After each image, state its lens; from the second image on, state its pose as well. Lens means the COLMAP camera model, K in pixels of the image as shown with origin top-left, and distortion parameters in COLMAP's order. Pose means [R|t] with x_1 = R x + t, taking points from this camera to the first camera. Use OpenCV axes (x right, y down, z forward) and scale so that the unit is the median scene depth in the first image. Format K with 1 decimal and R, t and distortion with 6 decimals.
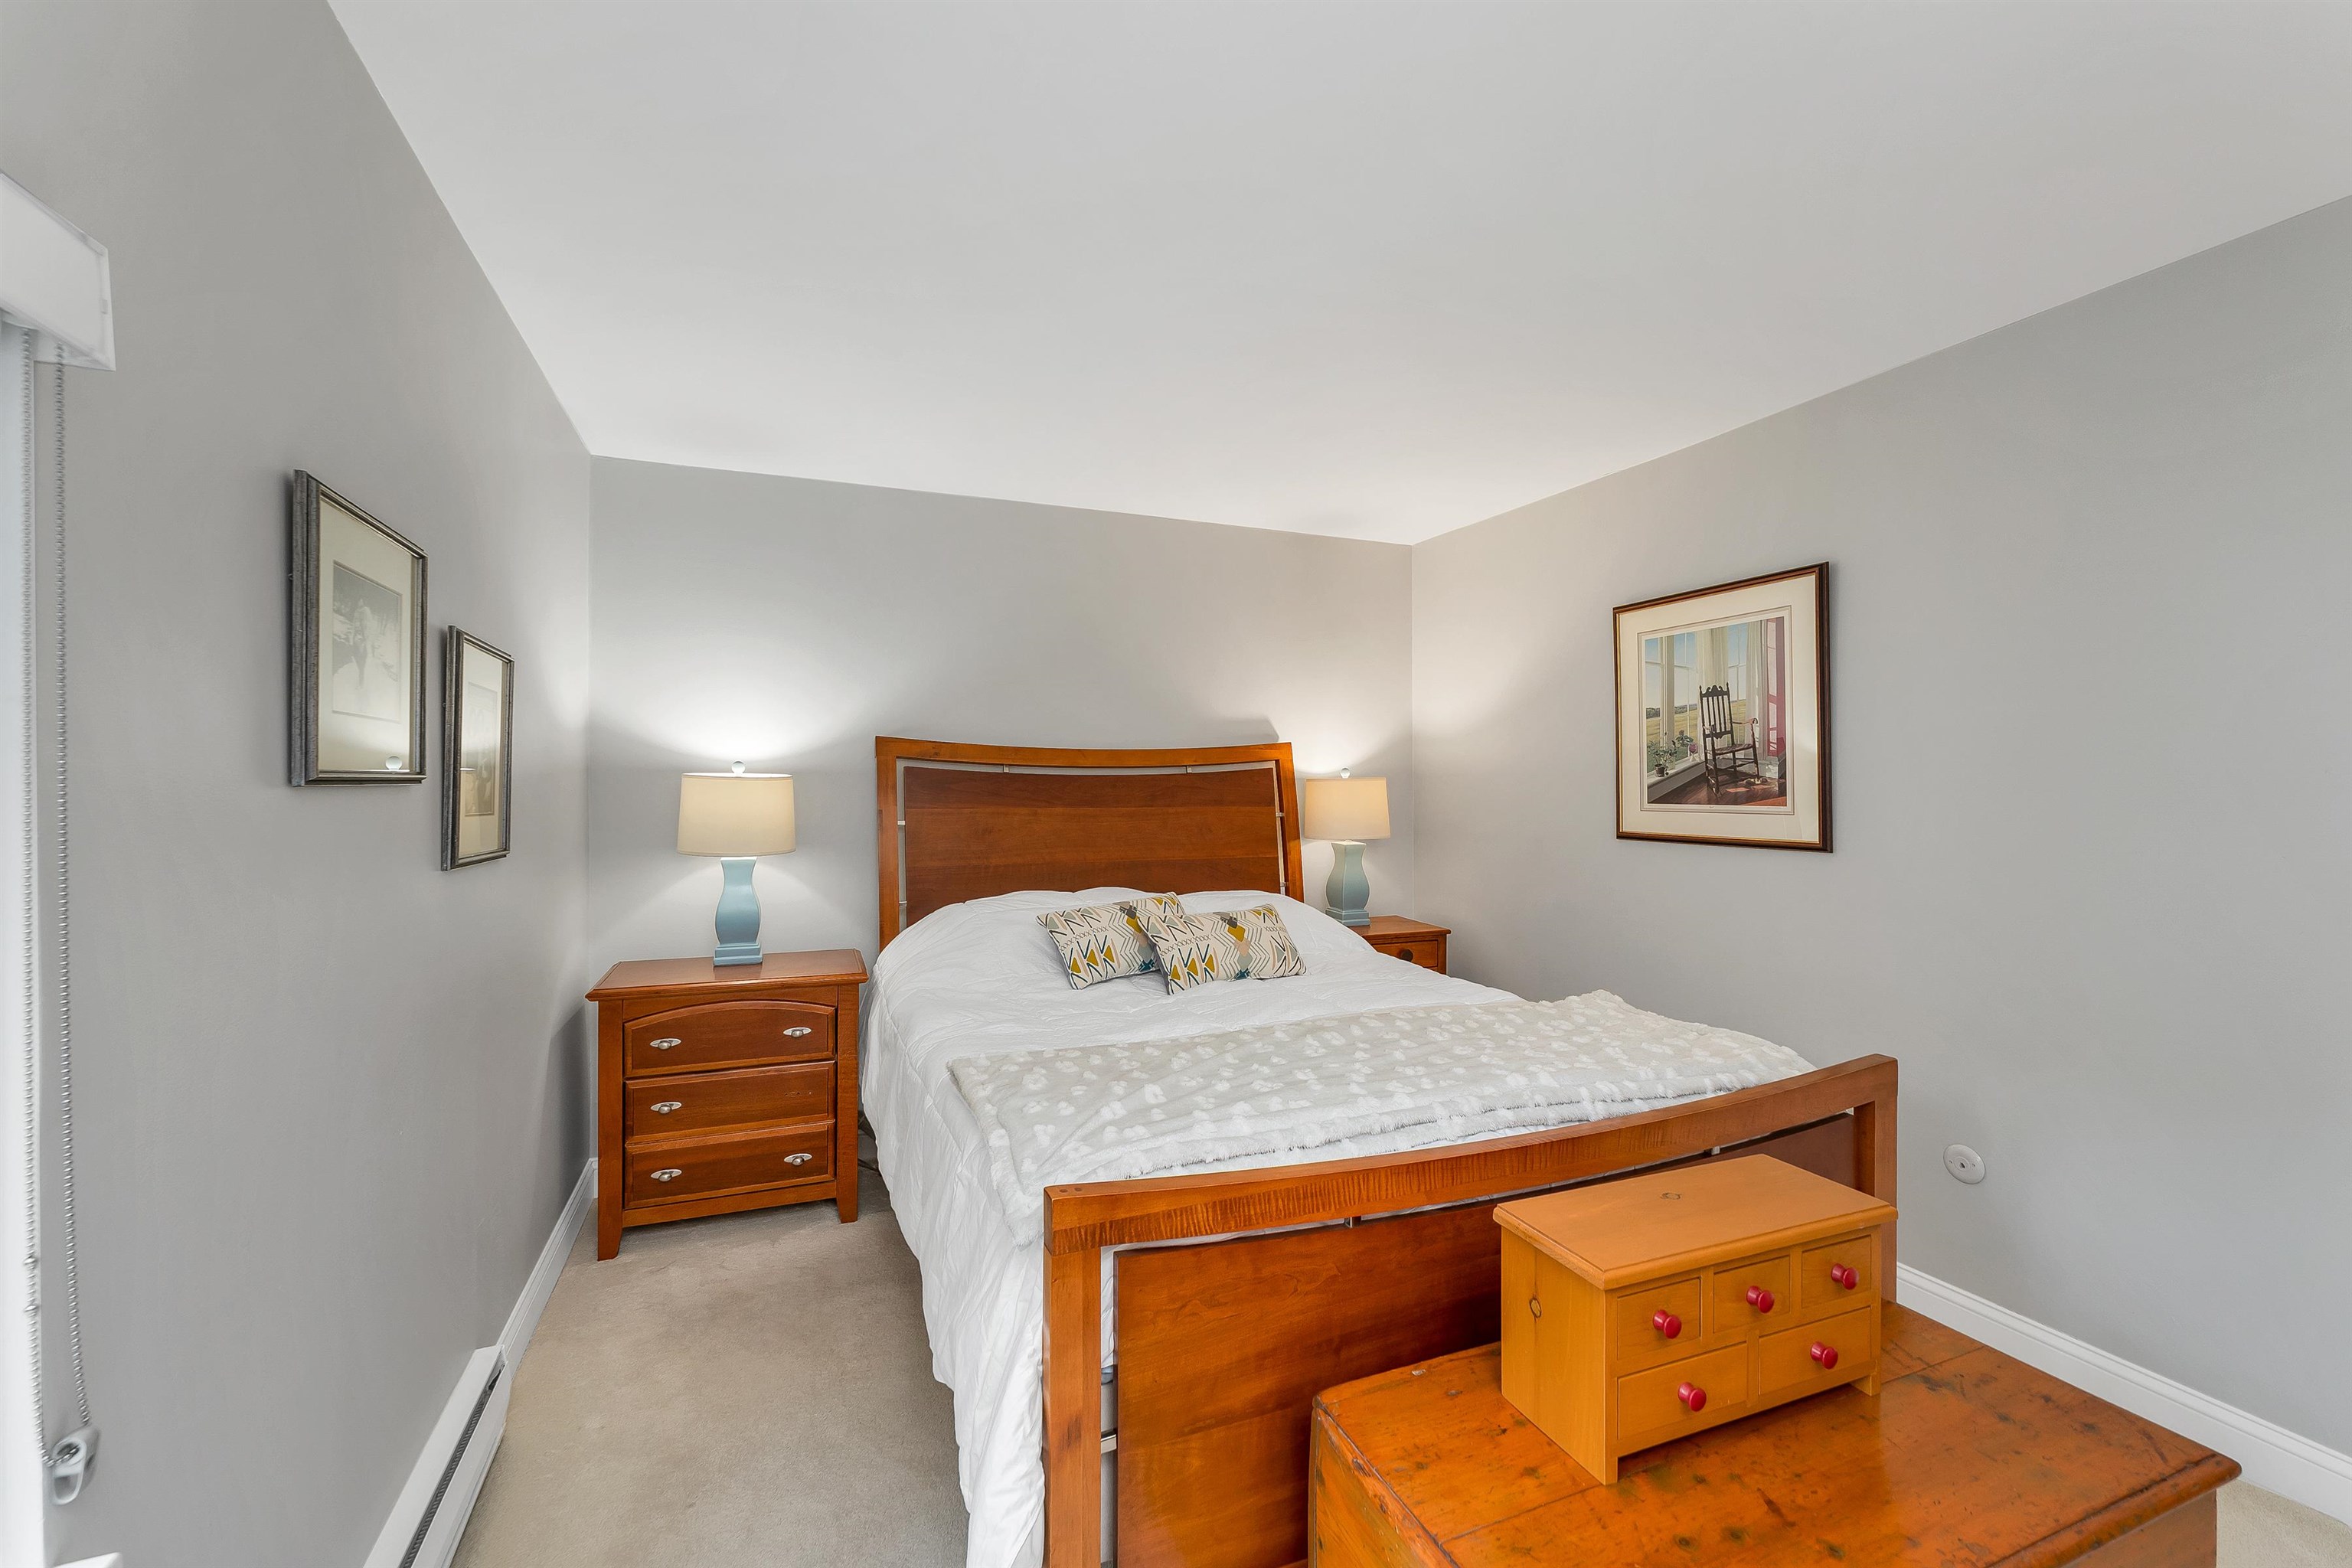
lens RADIAL K [[966.4, 0, 1159.2], [0, 966.4, 792.6], [0, 0, 1]] dist [-0.000621, -0.000468]
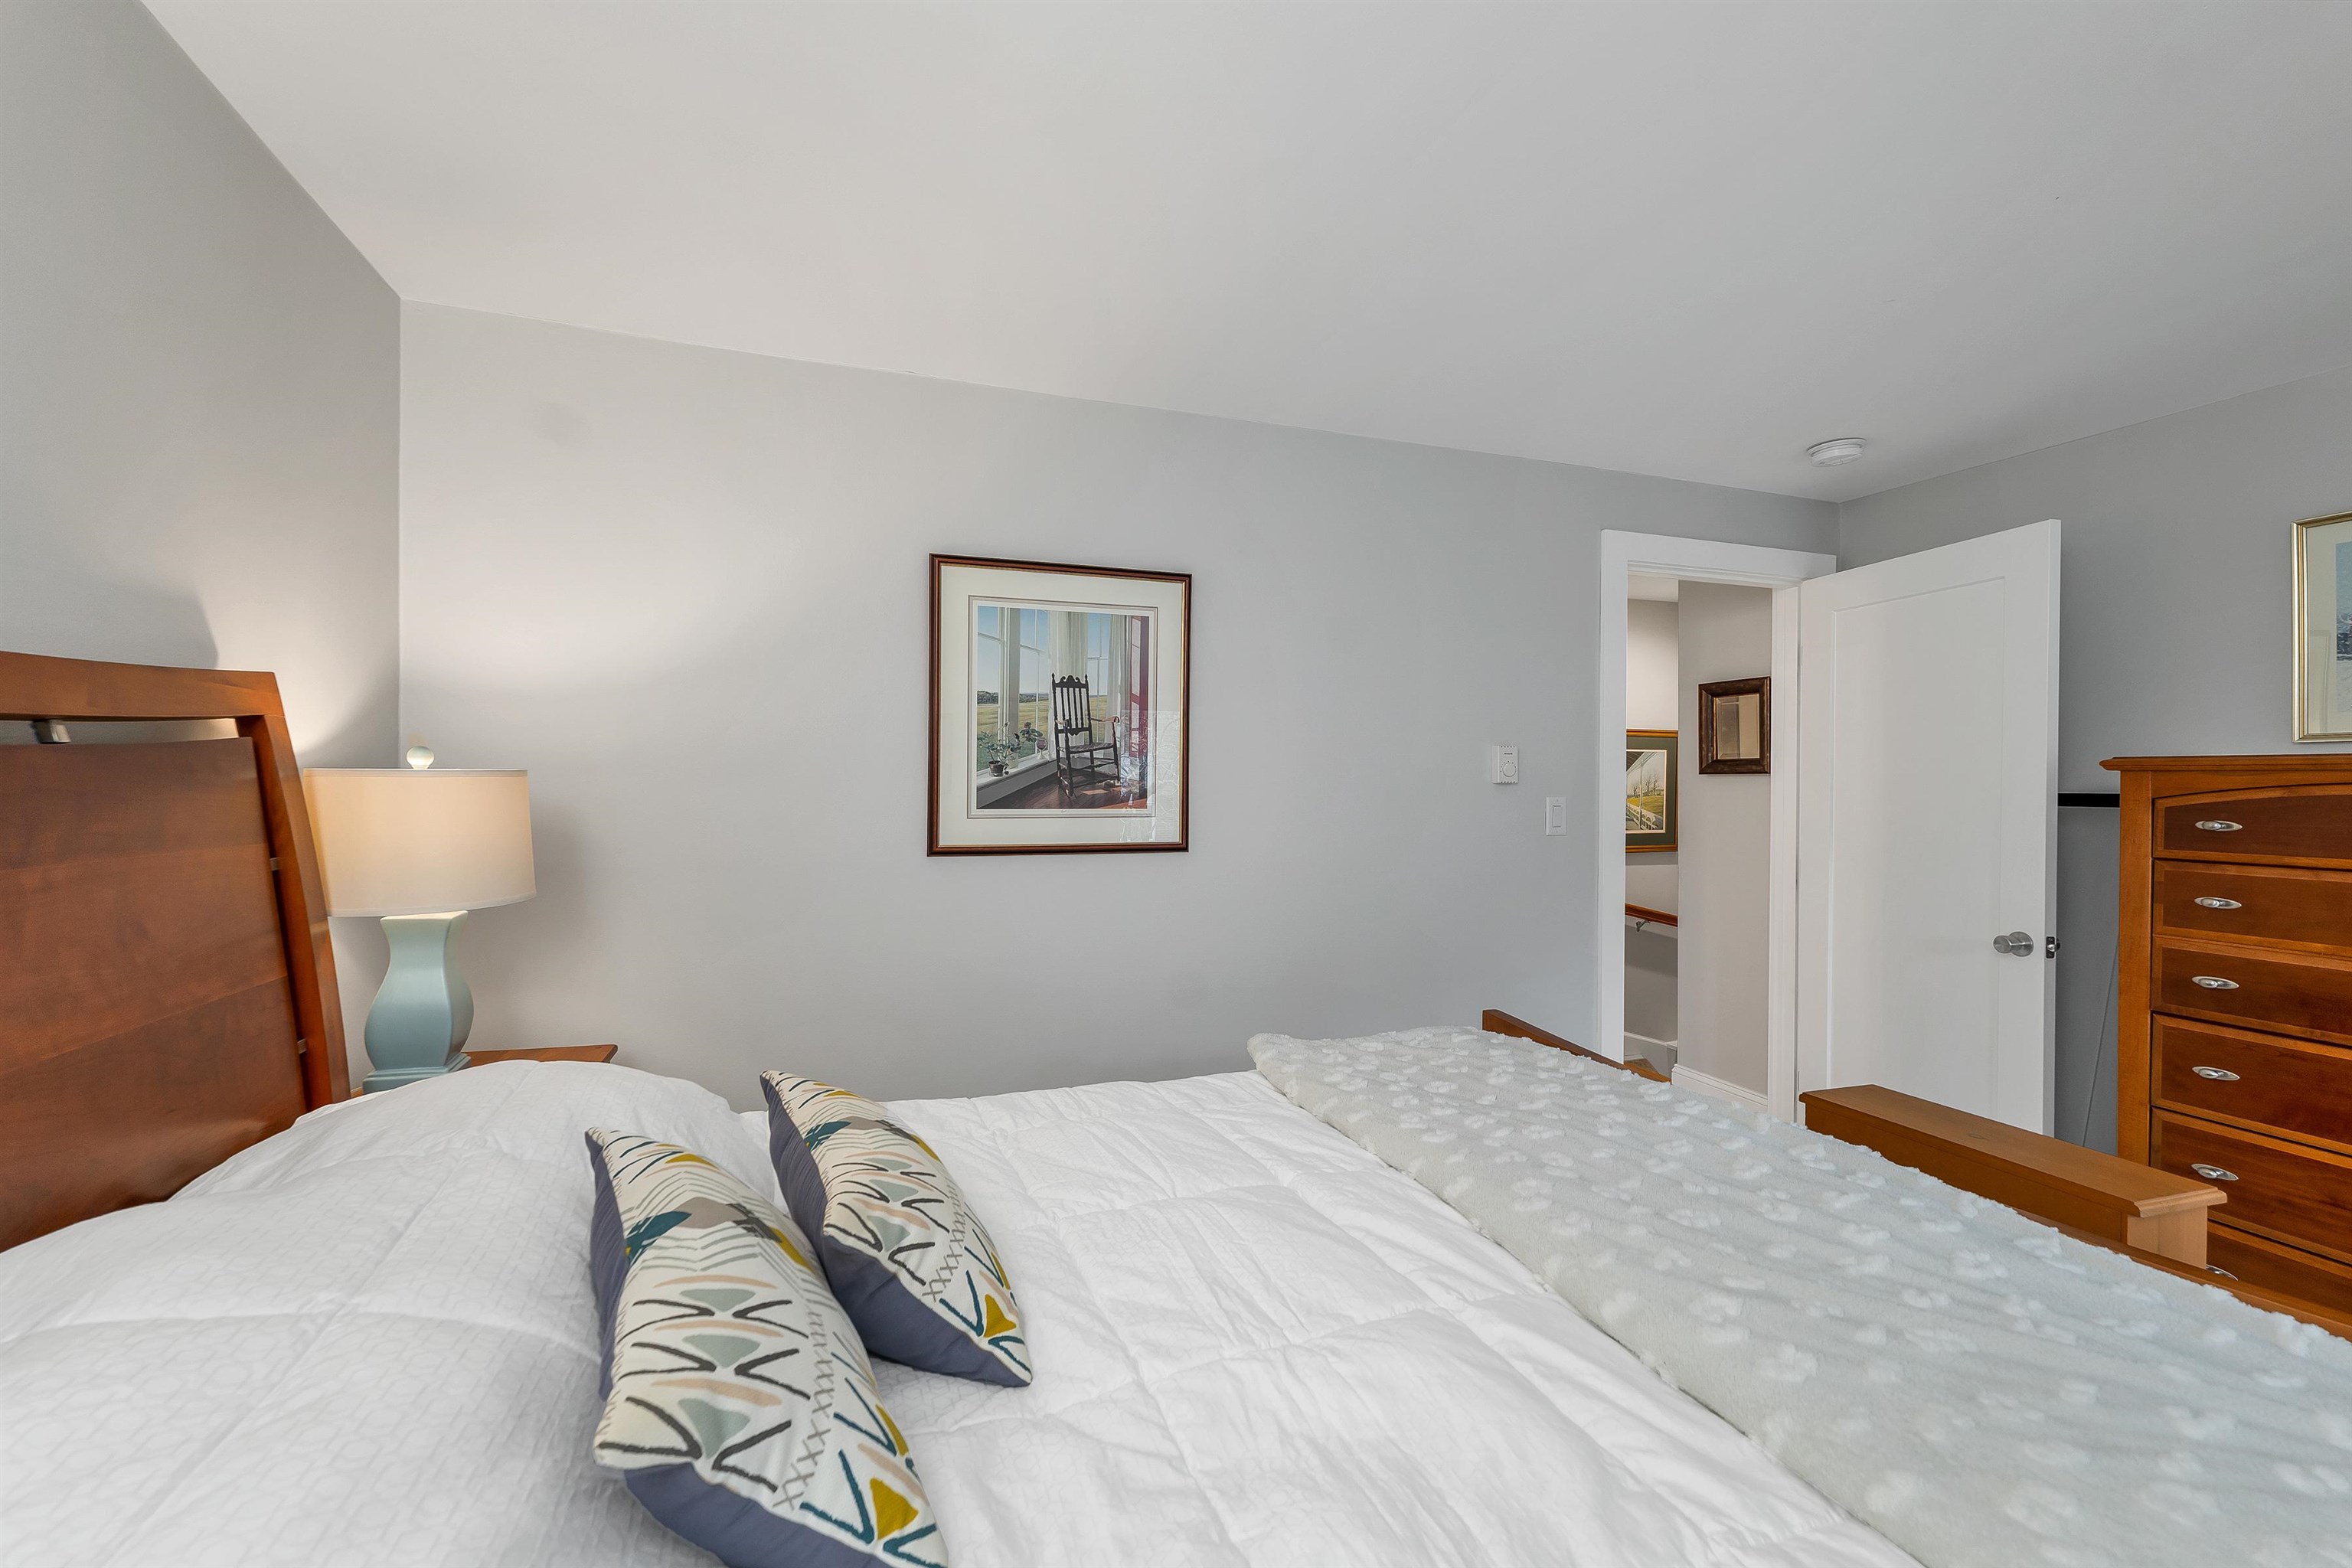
lens RADIAL K [[966.4, 0, 1176.2], [0, 966.4, 788.6], [0, 0, 1]] dist [-0.000621, -0.000468]
pose [[0.054551, -0.003802, 0.998504, -0.310111], [0.001806, 0.999991, 0.003709, -0.009060], [-0.998509, 0.001601, 0.054557, 0.837218]]
